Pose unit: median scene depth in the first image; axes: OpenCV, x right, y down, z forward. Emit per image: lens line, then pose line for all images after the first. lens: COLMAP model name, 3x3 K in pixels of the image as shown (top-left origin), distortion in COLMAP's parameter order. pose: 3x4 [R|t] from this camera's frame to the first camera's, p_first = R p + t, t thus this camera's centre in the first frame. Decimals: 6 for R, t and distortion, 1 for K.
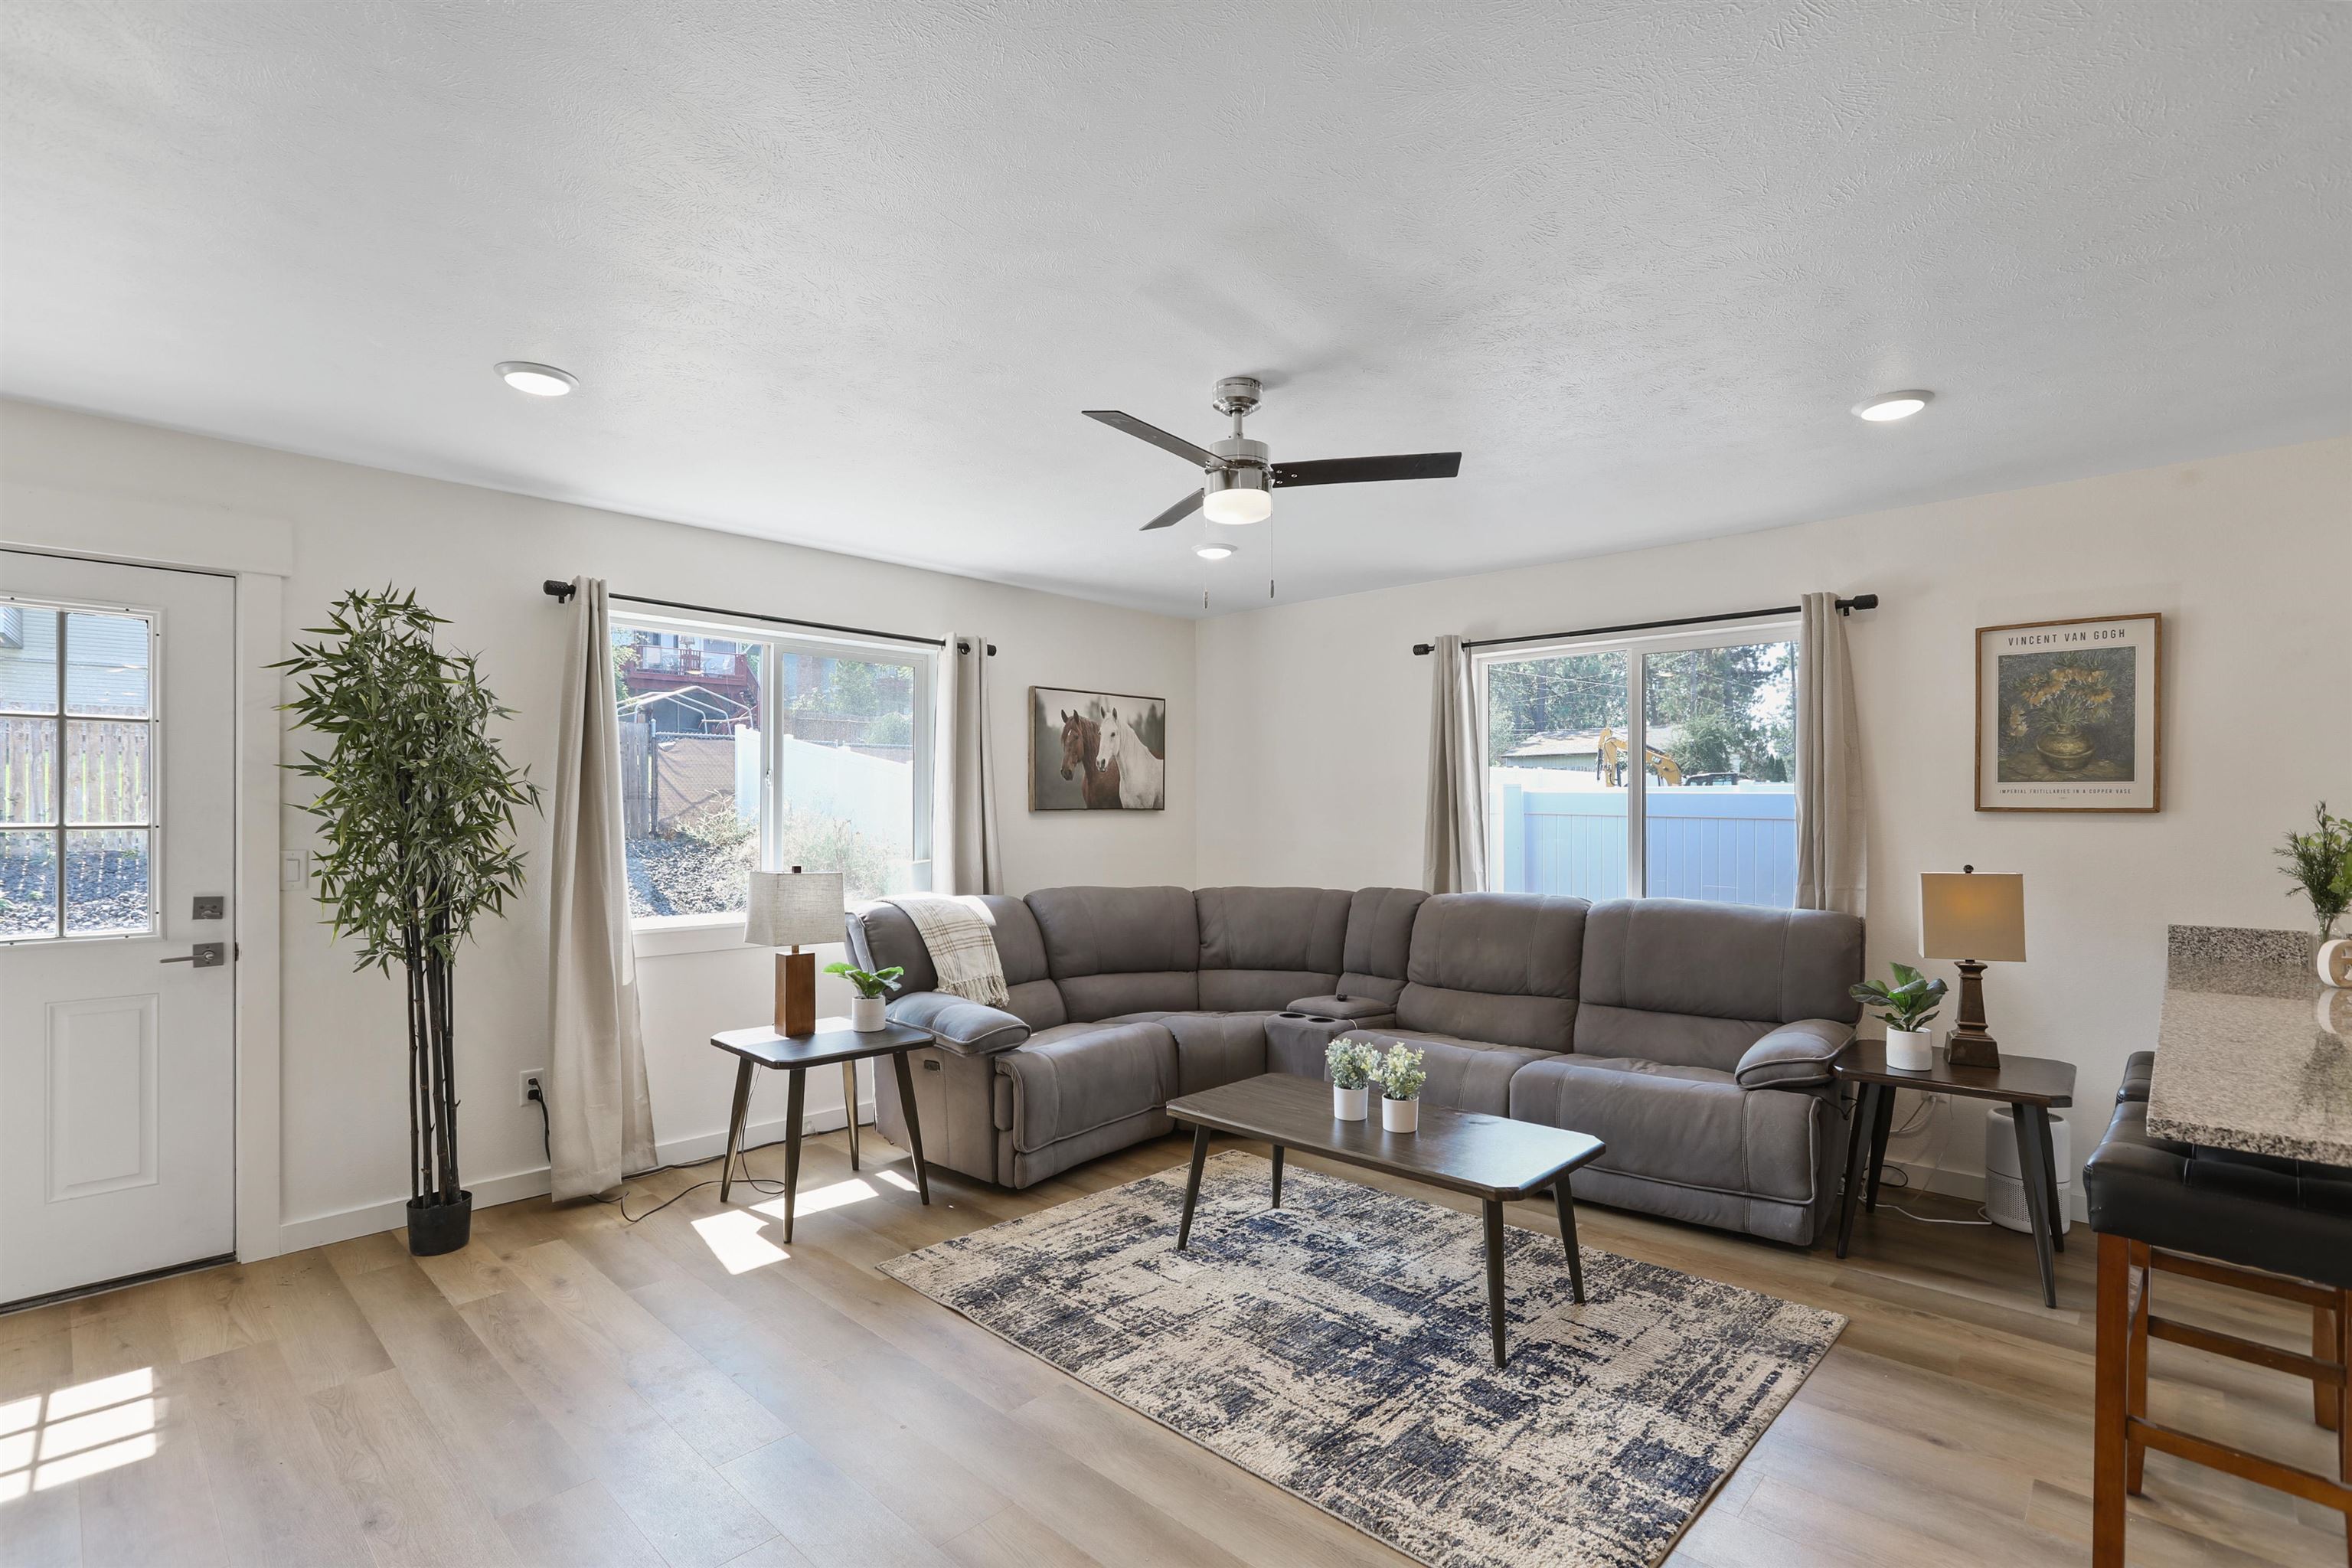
lens RADIAL K [[1098.0, 0, 1179.7], [0, 1098.0, 808.8], [0, 0, 1]] dist [-0.058436, 0.032485]
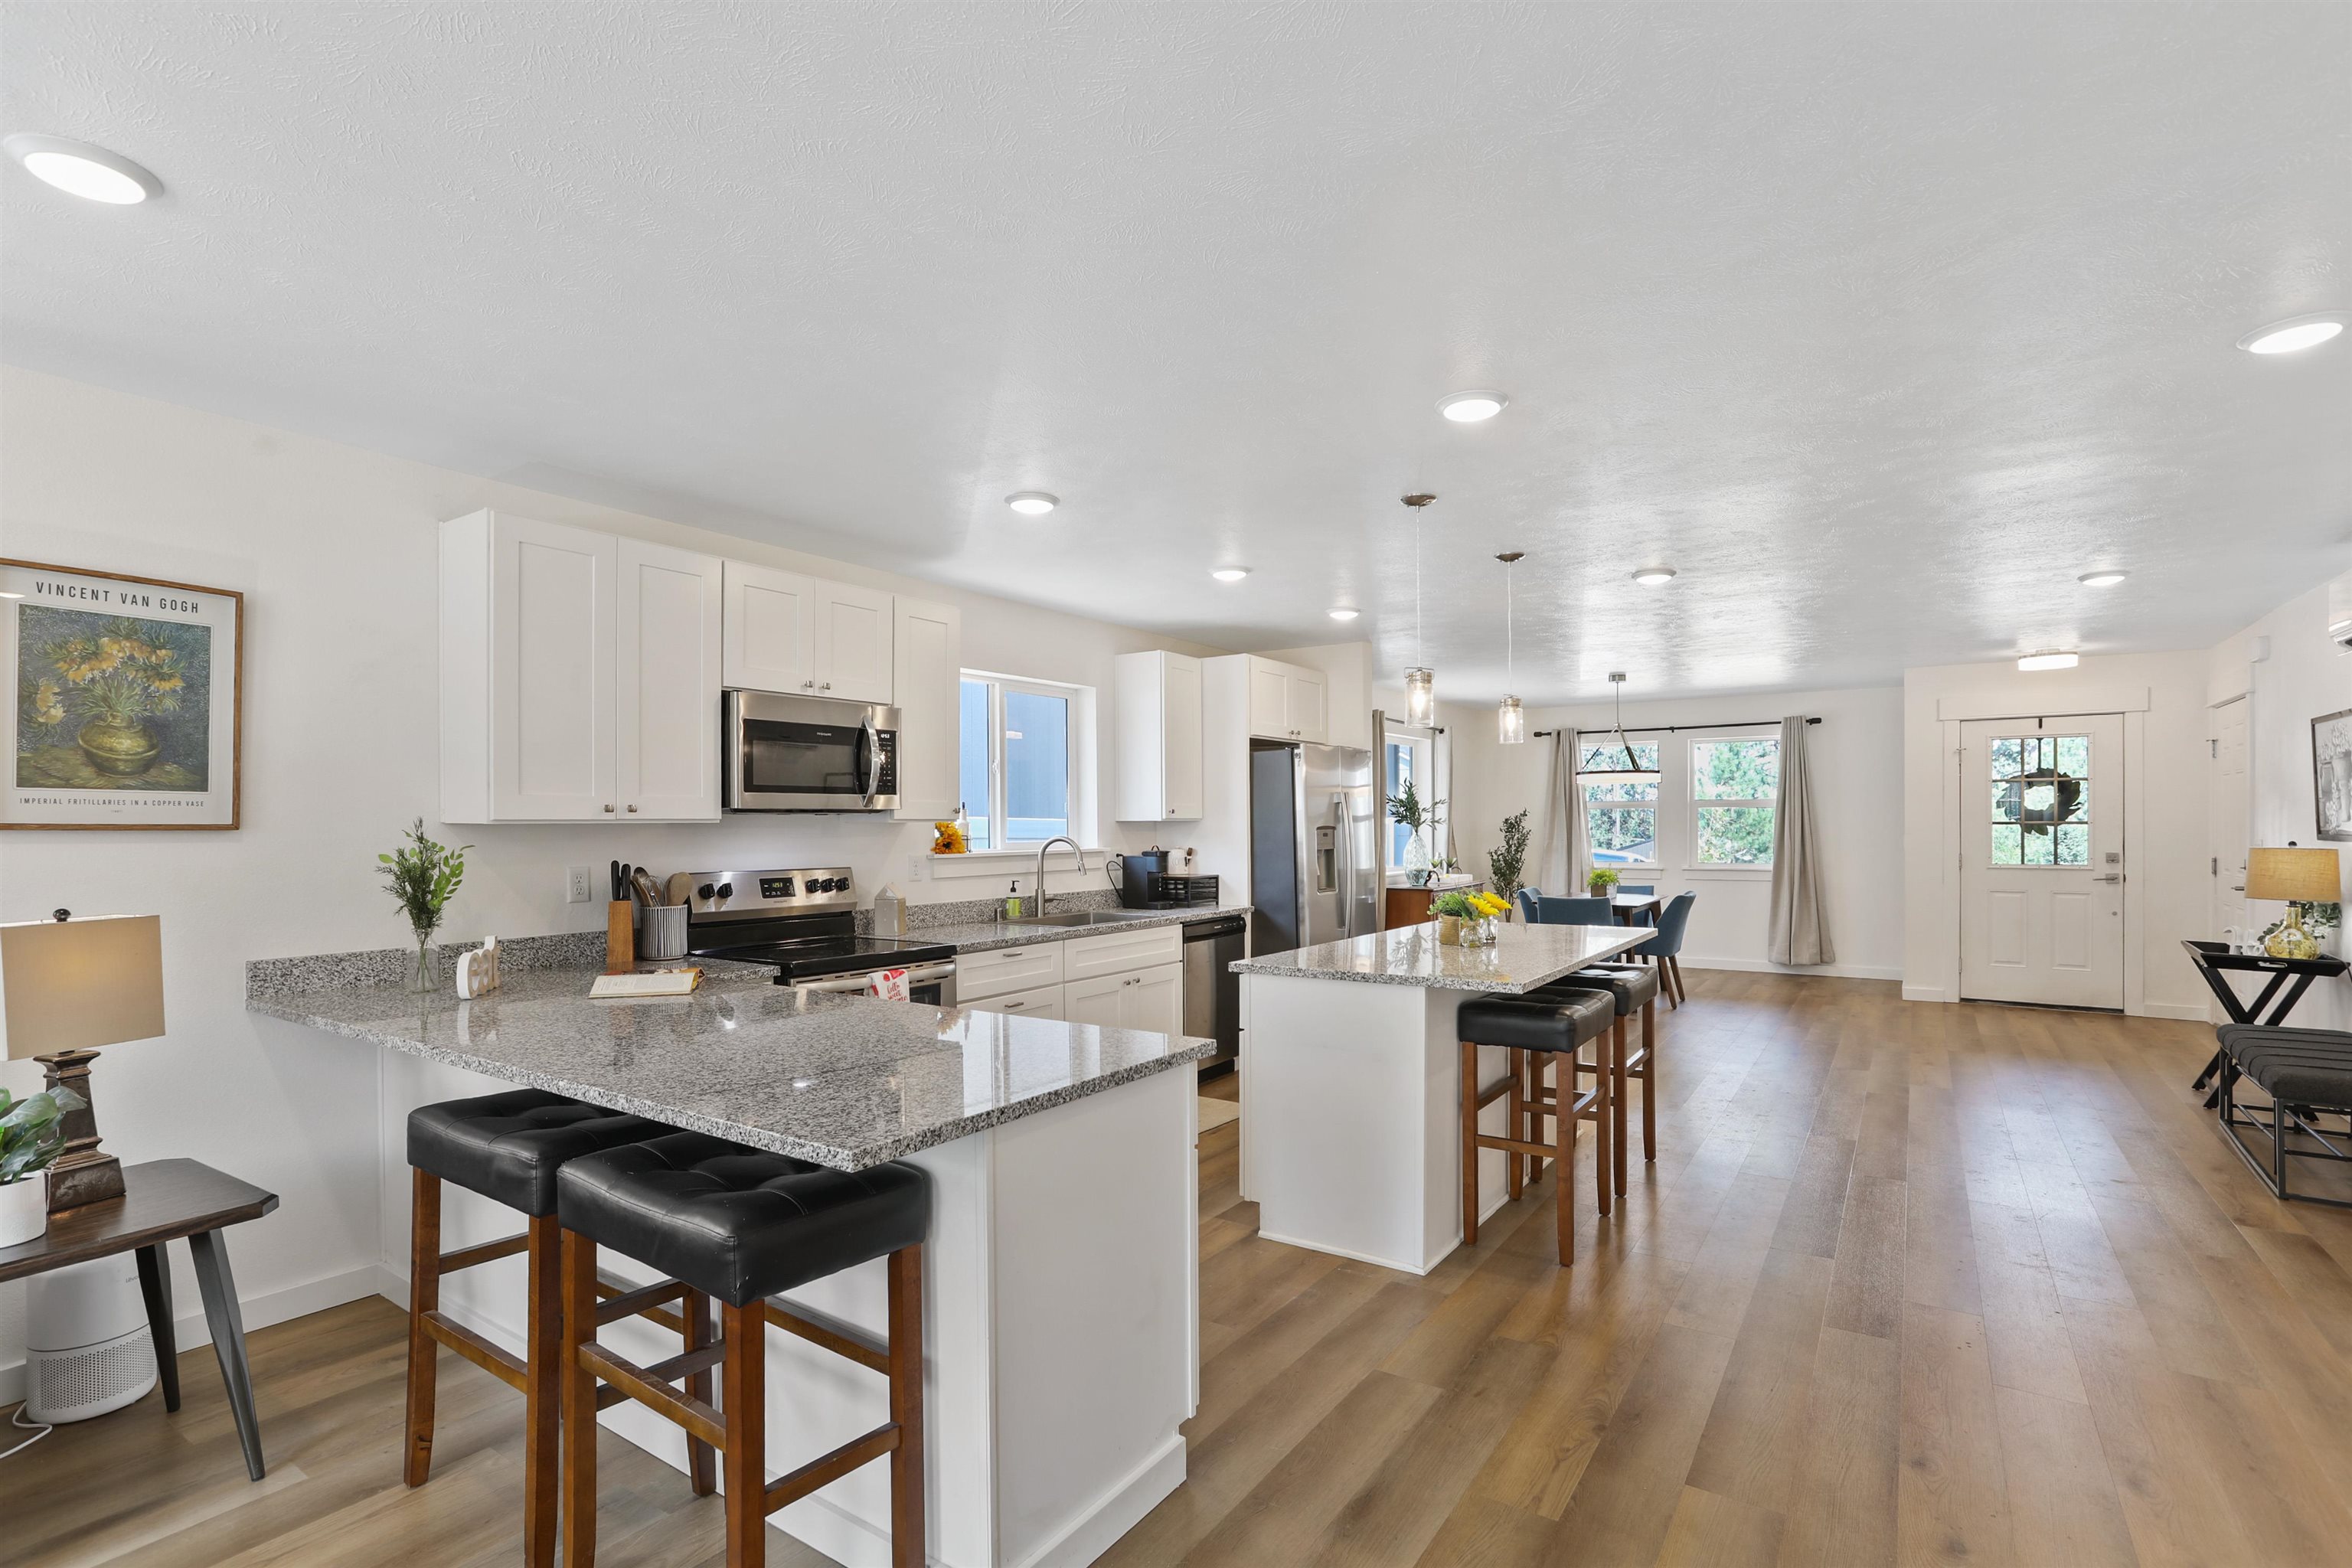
lens RADIAL K [[1115.9, 0, 1168.8], [0, 1115.9, 818.0], [0, 0, 1]] dist [-0.051182, 0.025485]
pose [[-0.153854, 0.006173, 0.988074, -0.042631], [0.002940, 0.999979, -0.005790, 0.001463], [-0.988089, 0.002014, -0.153869, 0.400516]]
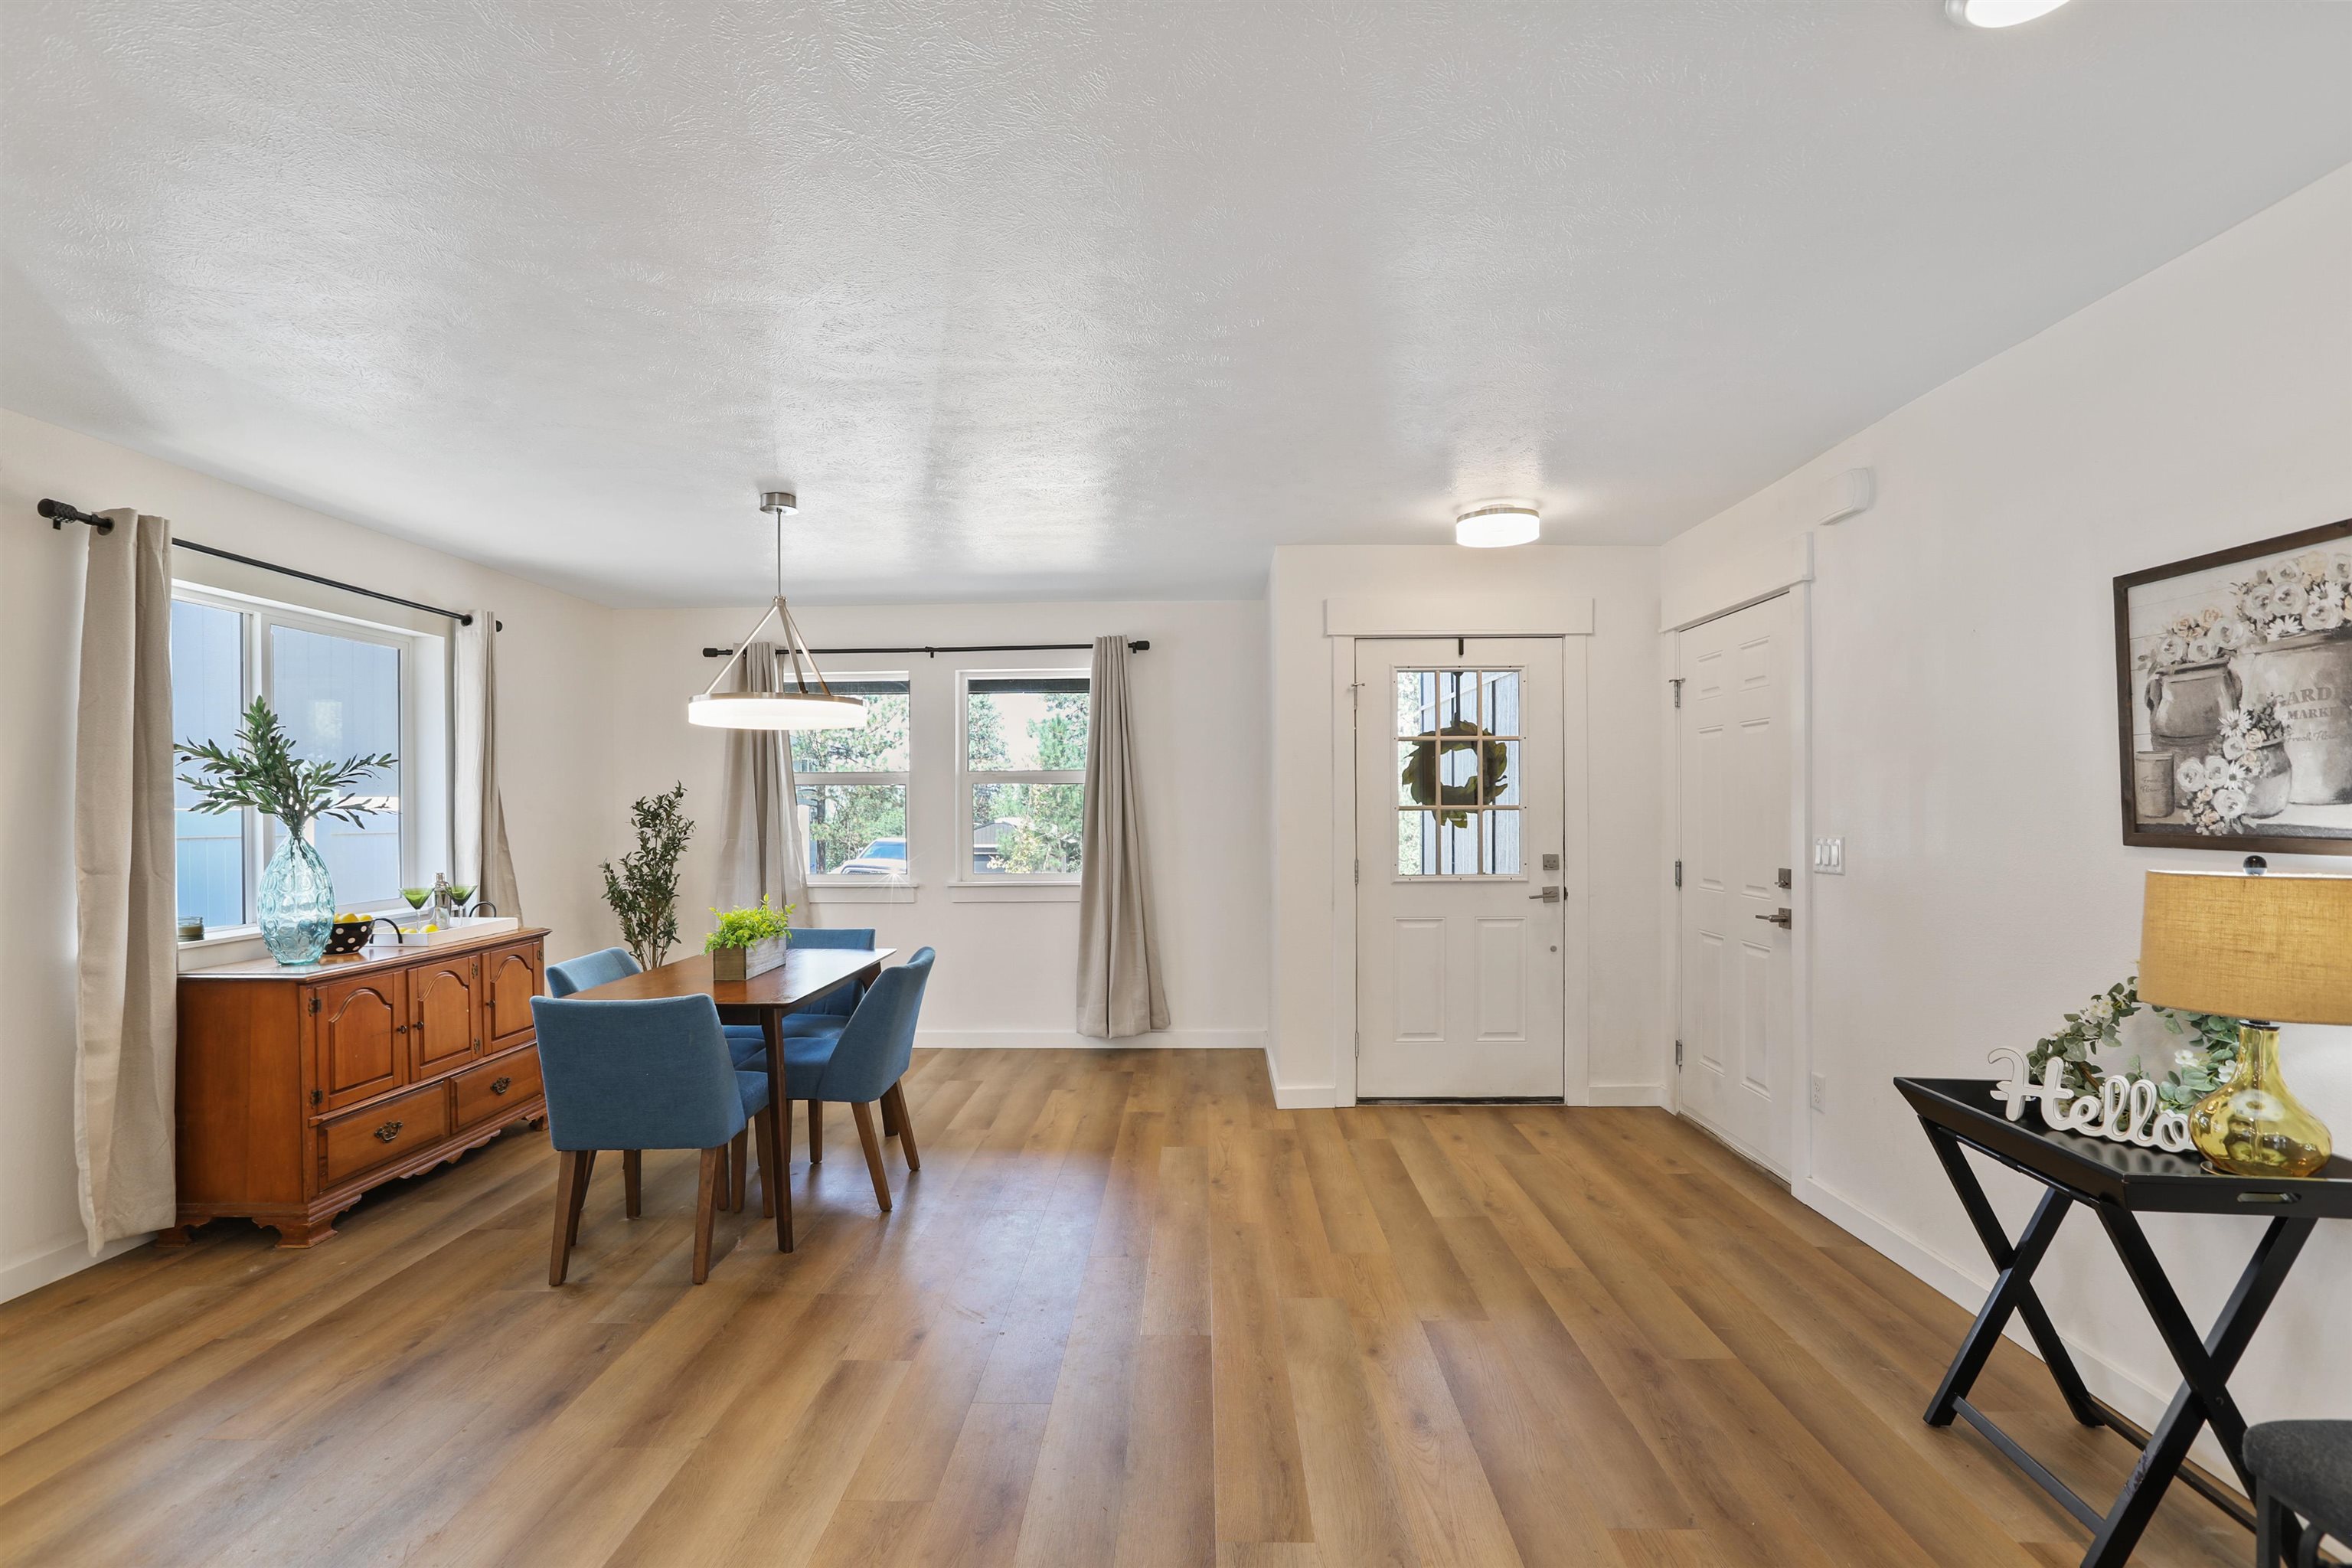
lens RADIAL K [[1084.9, 0, 1175.4], [0, 1084.9, 815.1], [0, 0, 1]] dist [-0.042013, 0.018389]
pose [[-0.667644, -0.002286, 0.744477, 1.119767], [0.004802, 0.999961, 0.007376, 0.000635], [-0.744465, 0.008499, -0.667607, -0.517928]]
